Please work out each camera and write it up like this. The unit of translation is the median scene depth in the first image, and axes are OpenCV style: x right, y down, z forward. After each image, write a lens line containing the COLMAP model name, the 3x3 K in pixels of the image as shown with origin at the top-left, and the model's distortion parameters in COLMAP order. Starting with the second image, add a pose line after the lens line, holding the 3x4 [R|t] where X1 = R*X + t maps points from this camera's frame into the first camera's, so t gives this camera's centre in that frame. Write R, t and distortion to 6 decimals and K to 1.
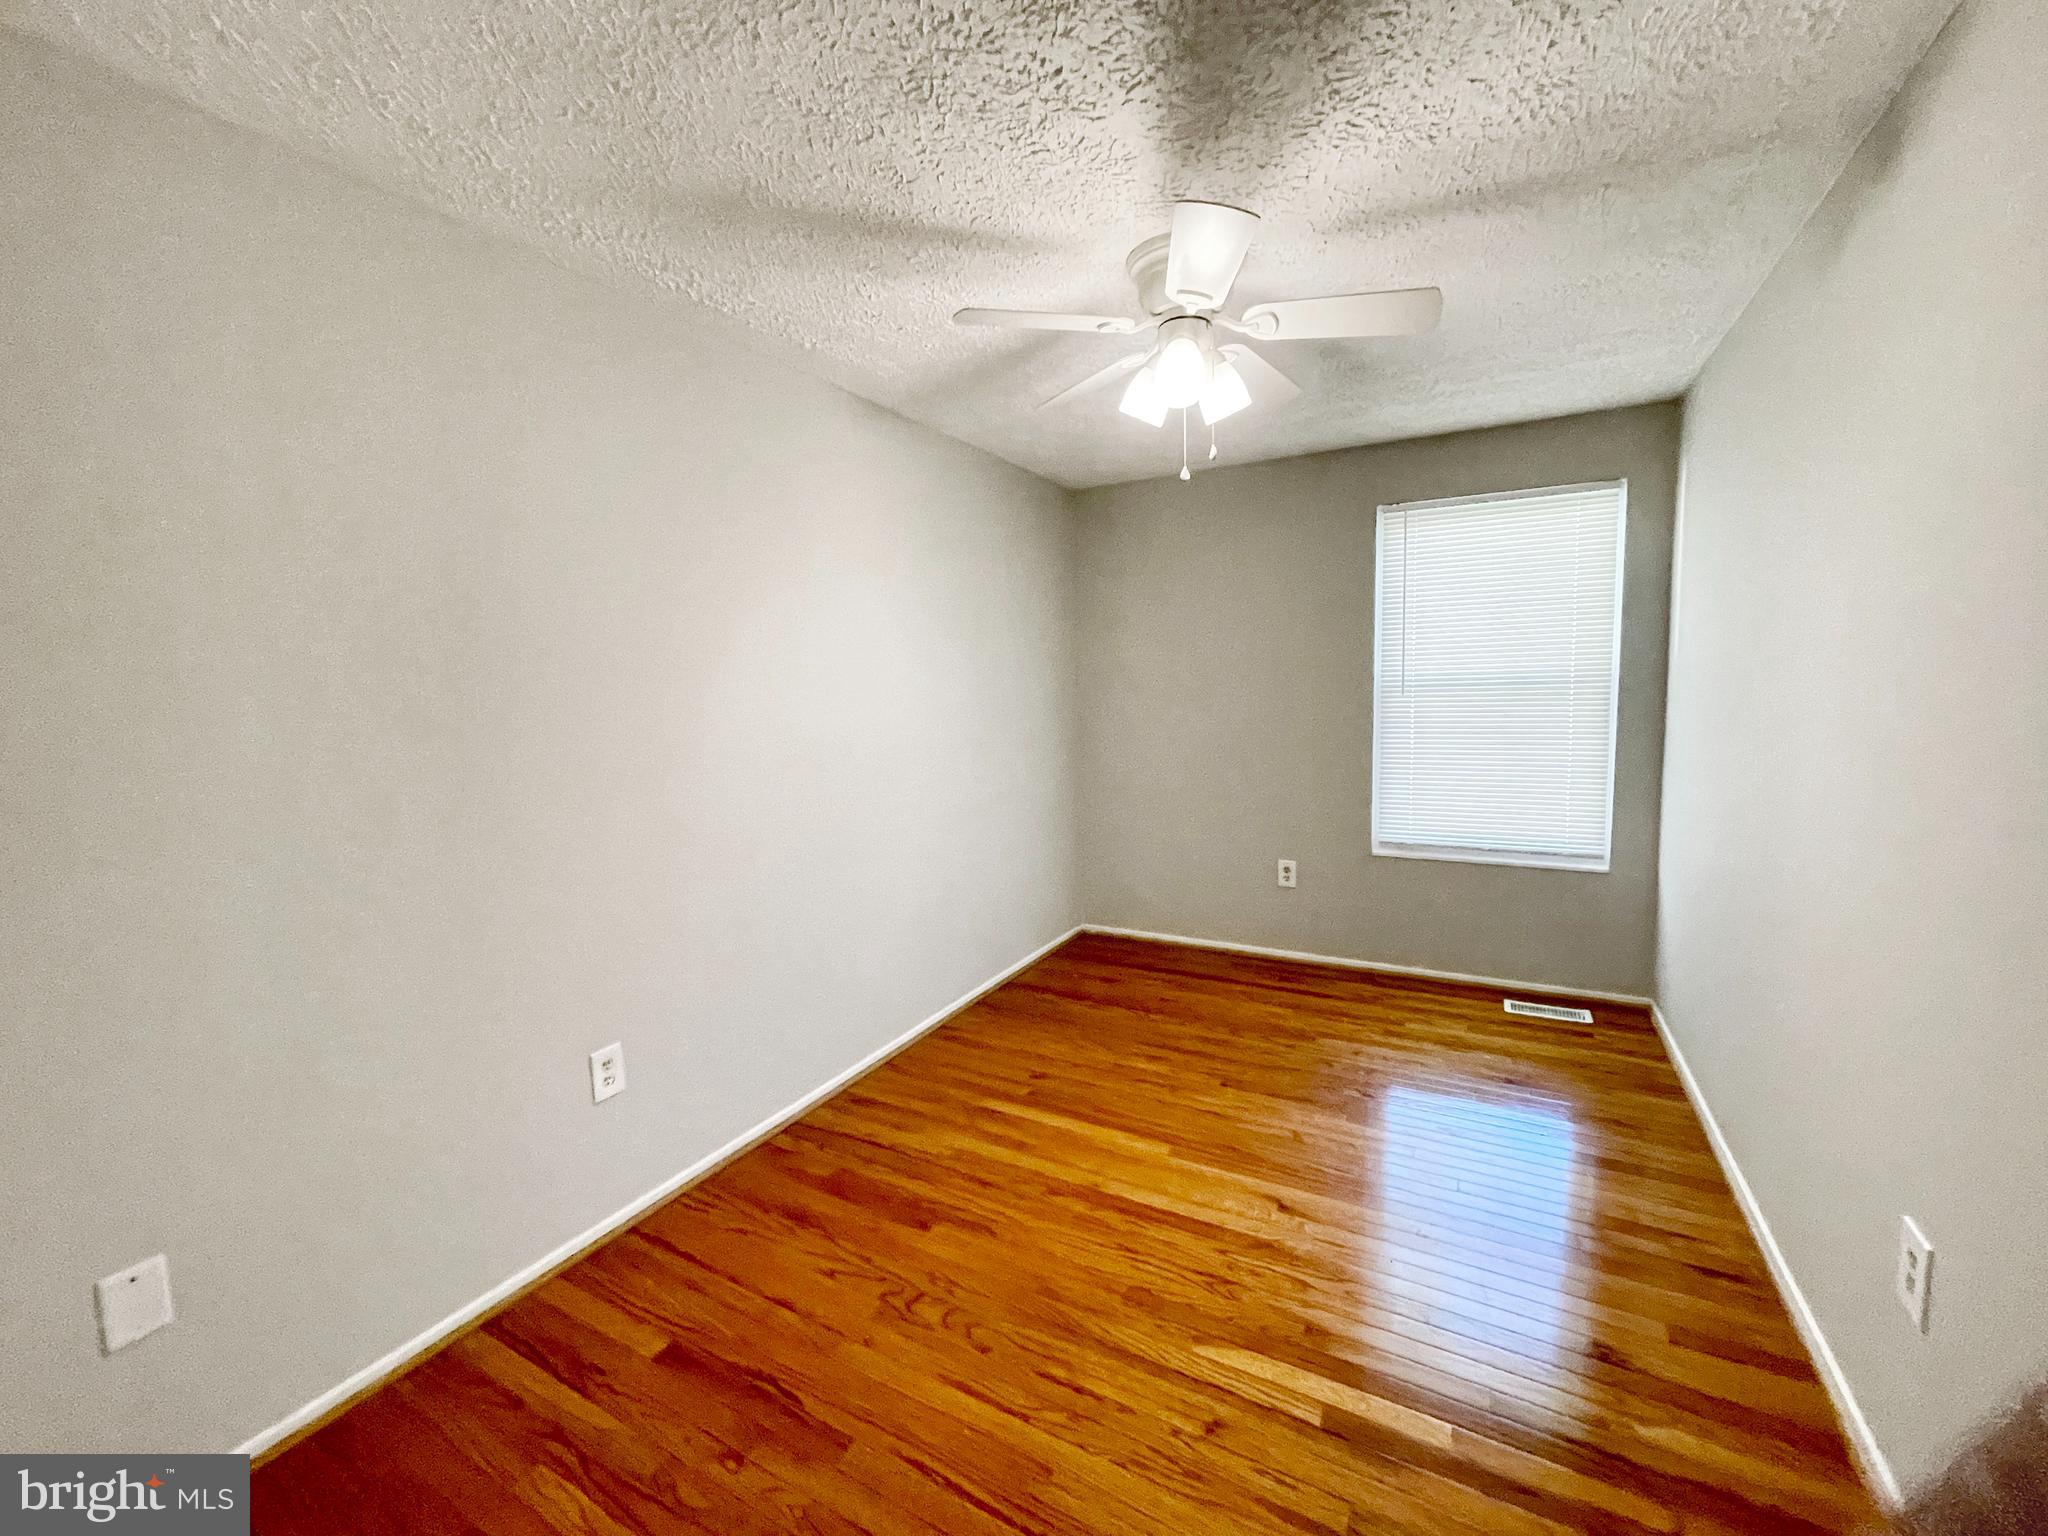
lens RADIAL K [[820.5, 0, 1038.7], [0, 820.5, 766.7], [0, 0, 1]] dist [-0.007799, 0.002547]
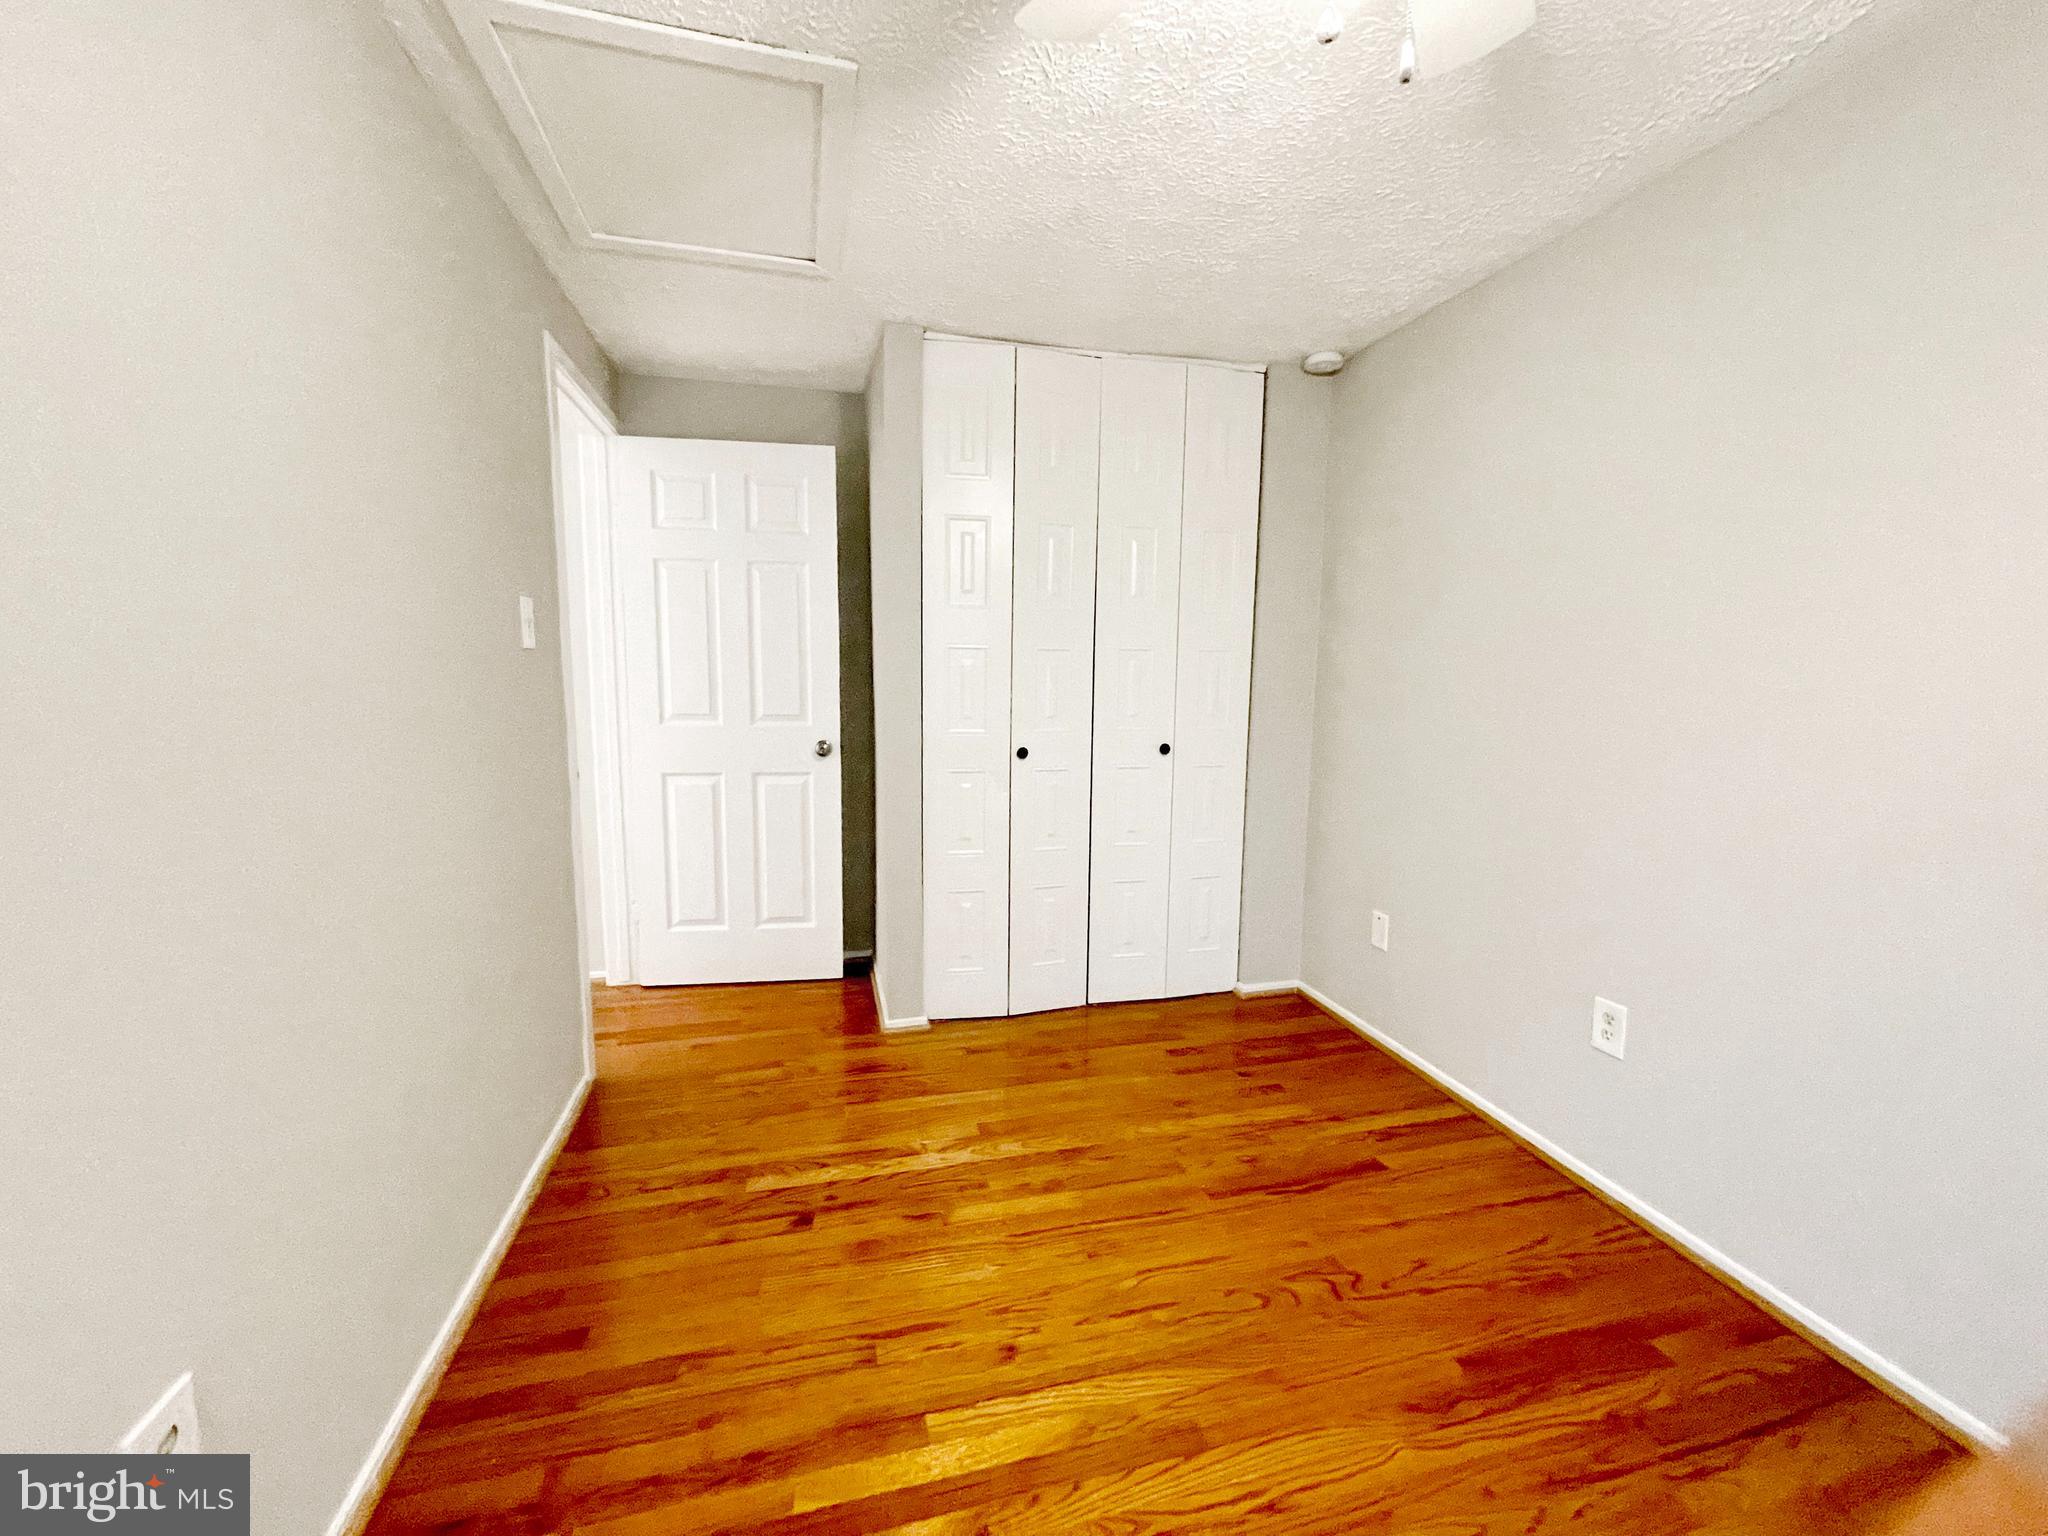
lens RADIAL K [[820.5, 0, 1038.7], [0, 820.5, 766.7], [0, 0, 1]] dist [-0.007799, 0.002547]
pose [[-0.720335, 0.112716, -0.684407, 0.706271], [-0.051211, 0.975373, 0.214534, -0.117359], [0.691734, 0.189586, -0.696823, 1.397351]]
